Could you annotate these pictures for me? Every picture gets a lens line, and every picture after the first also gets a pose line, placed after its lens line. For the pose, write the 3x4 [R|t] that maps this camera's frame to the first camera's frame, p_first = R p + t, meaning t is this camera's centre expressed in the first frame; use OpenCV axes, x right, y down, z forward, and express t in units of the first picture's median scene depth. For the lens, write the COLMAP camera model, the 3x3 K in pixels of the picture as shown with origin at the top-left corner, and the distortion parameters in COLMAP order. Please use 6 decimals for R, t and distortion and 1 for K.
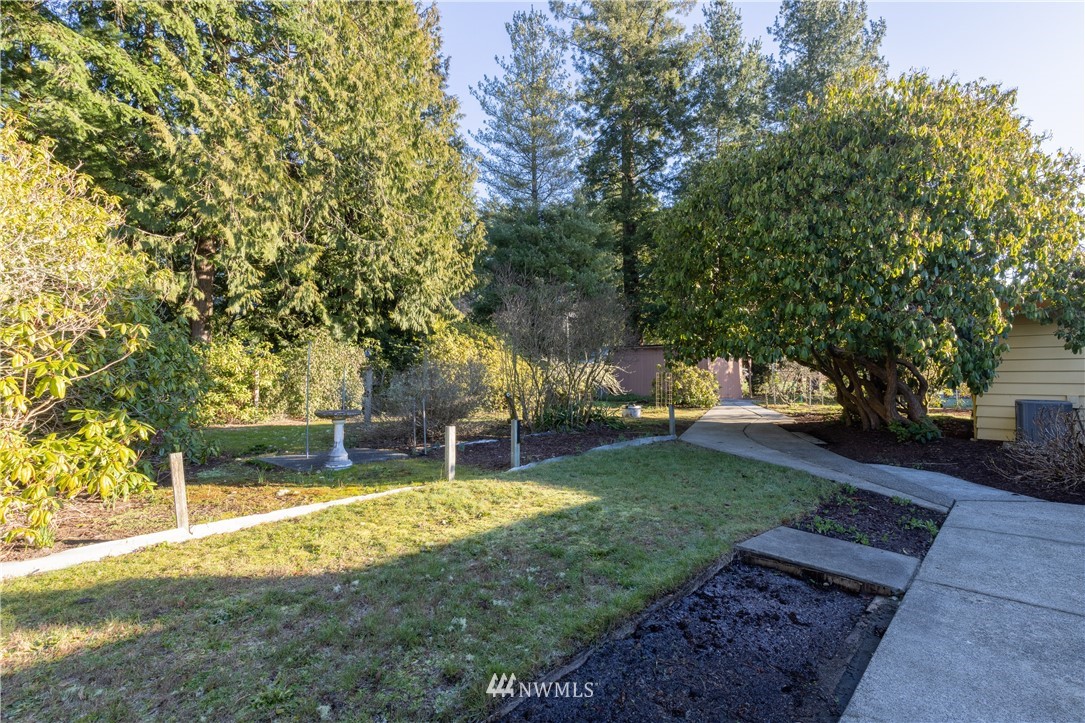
lens RADIAL K [[495.4, 0, 547.3], [0, 495.4, 360.8], [0, 0, 1]] dist [0.003414, -0.000510]
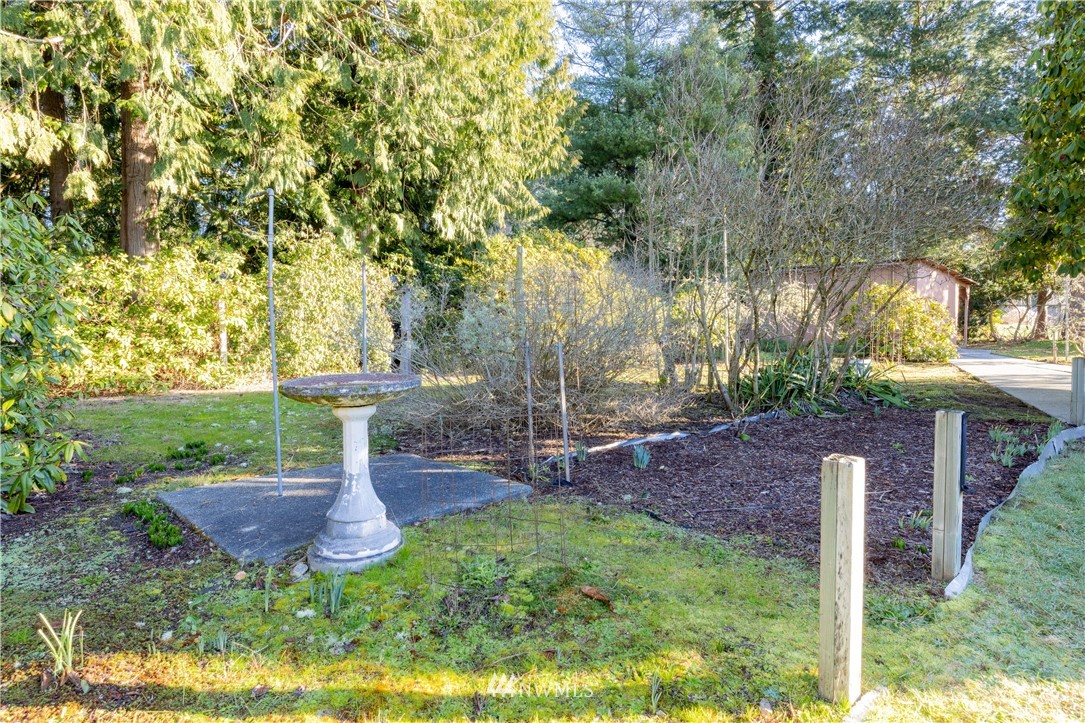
lens RADIAL K [[604.2, 0, 540.3], [0, 604.2, 362.6], [0, 0, 1]] dist [0.004514, -0.000705]
pose [[0.995086, 0.000144, -0.099013, -0.122129], [0.009454, 0.995292, 0.096461, 0.026067], [0.098561, -0.096923, 0.990400, 0.292160]]
